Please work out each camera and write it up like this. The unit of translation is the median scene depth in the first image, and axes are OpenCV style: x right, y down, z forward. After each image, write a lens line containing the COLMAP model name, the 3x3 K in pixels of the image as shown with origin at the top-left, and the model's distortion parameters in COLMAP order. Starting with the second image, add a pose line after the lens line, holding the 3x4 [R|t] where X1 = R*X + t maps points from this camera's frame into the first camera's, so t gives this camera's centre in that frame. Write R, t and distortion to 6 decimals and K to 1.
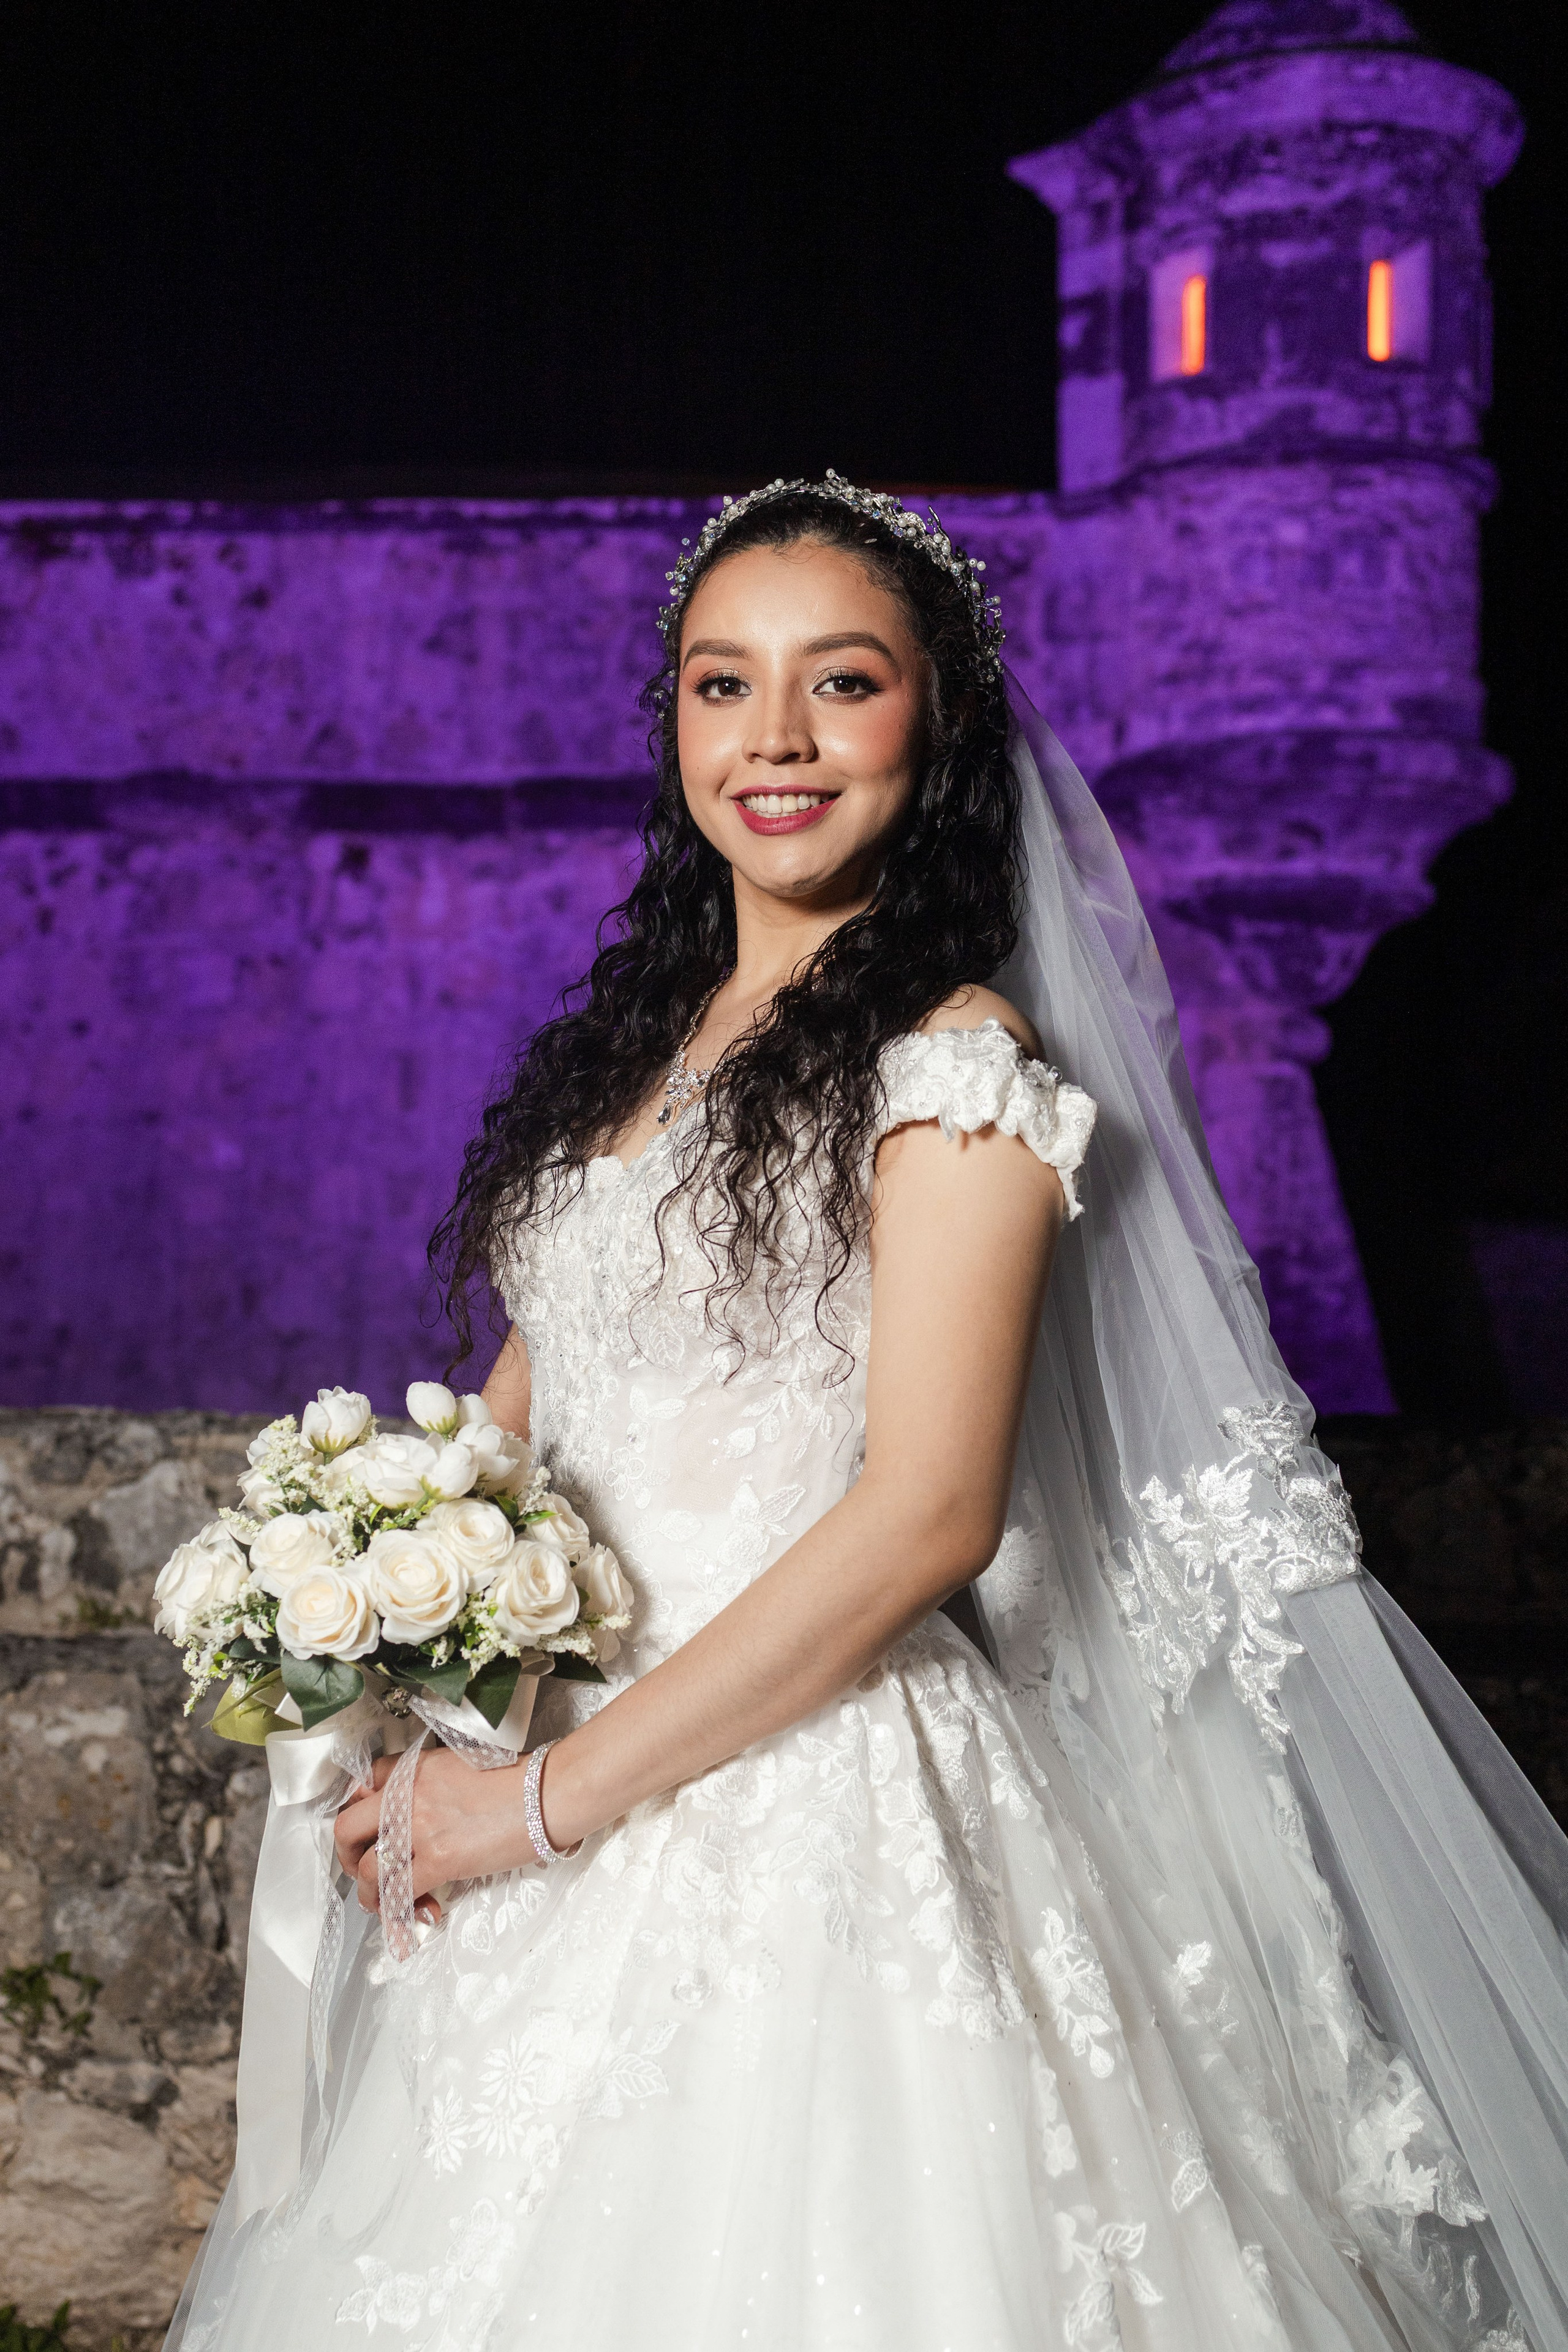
lens RADIAL K [[2373.7, 0, 772.9], [0, 2373.7, 1210.2], [0, 0, 1]] dist [0.034711, -0.018114]
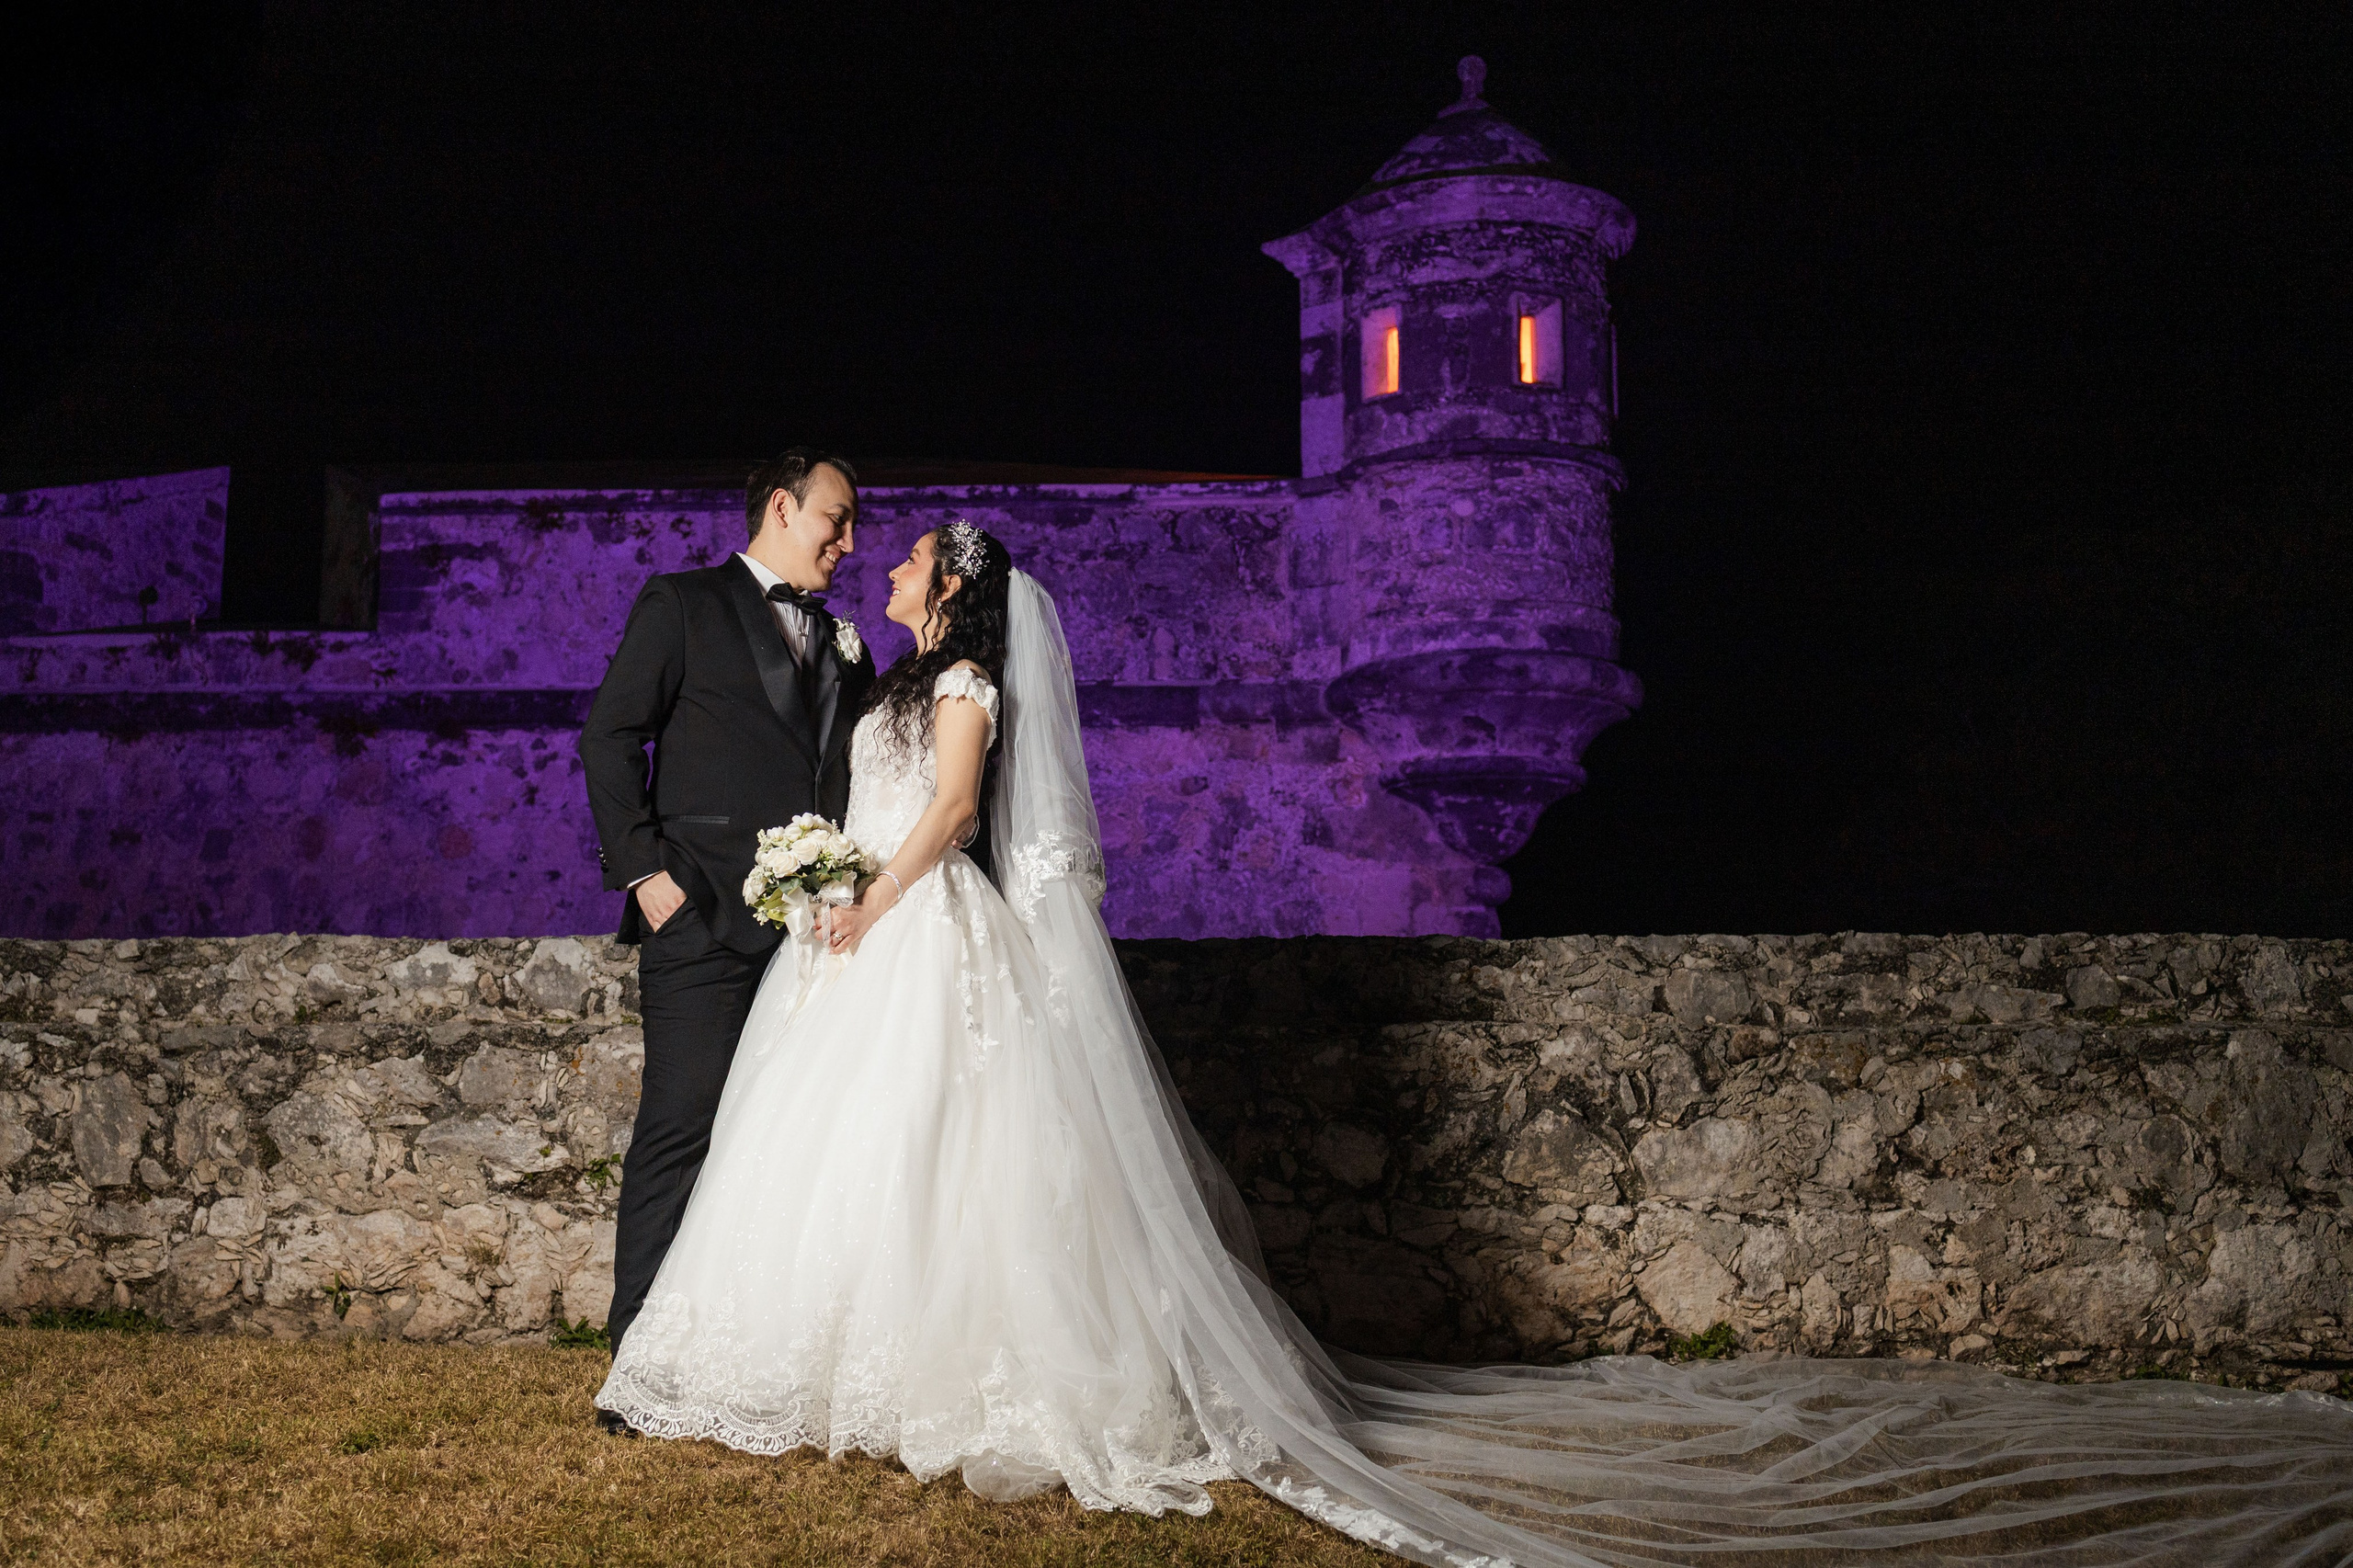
lens RADIAL K [[2374.7, 0, 1066.9], [0, 2374.7, 776.6], [0, 0, 1]] dist [0.034711, -0.018114]
pose [[0.998924, 0.002118, -0.046318, 0.054995], [-0.009619, 0.986689, -0.162334, 0.084761], [0.045358, 0.162605, 0.985648, -0.305010]]
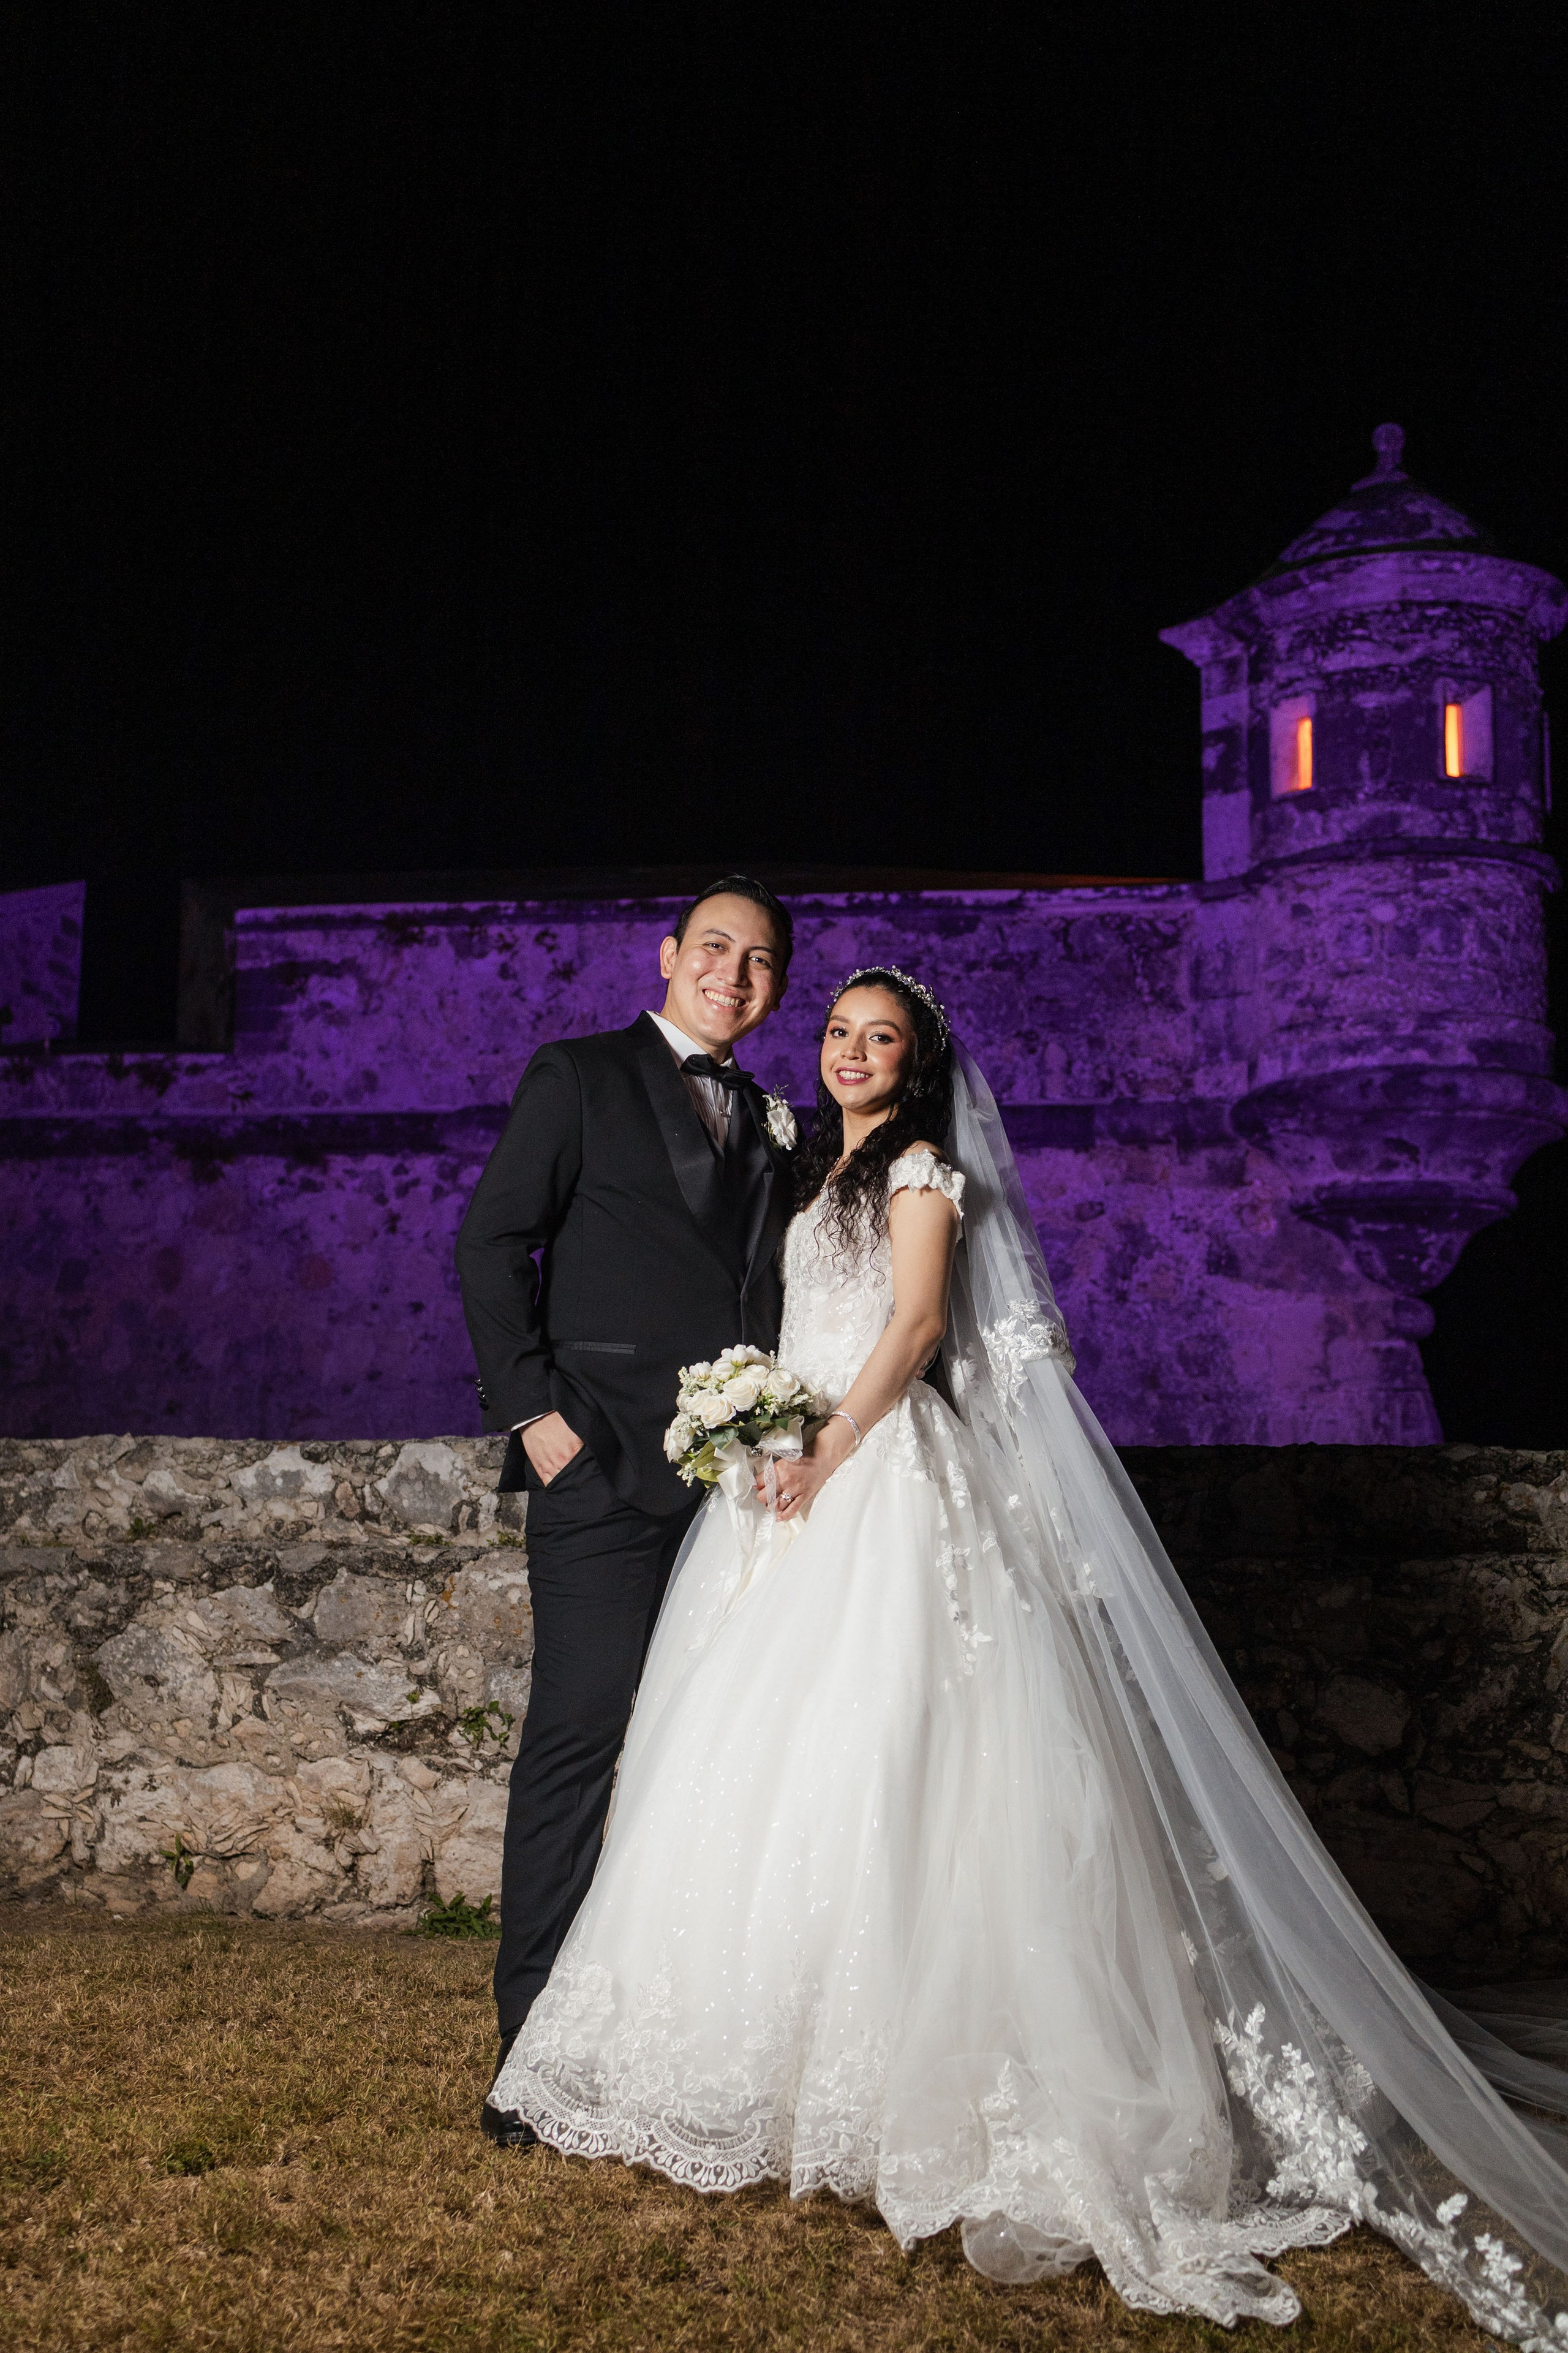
lens RADIAL K [[2343.3, 0, 780.0], [0, 2343.3, 1220.9], [0, 0, 1]] dist [0.021673, -0.024108]
pose [[0.994594, 0.000060, -0.103844, 0.029731], [-0.014588, 0.990163, -0.139153, 0.050779], [0.102814, 0.139916, 0.984811, -0.217444]]
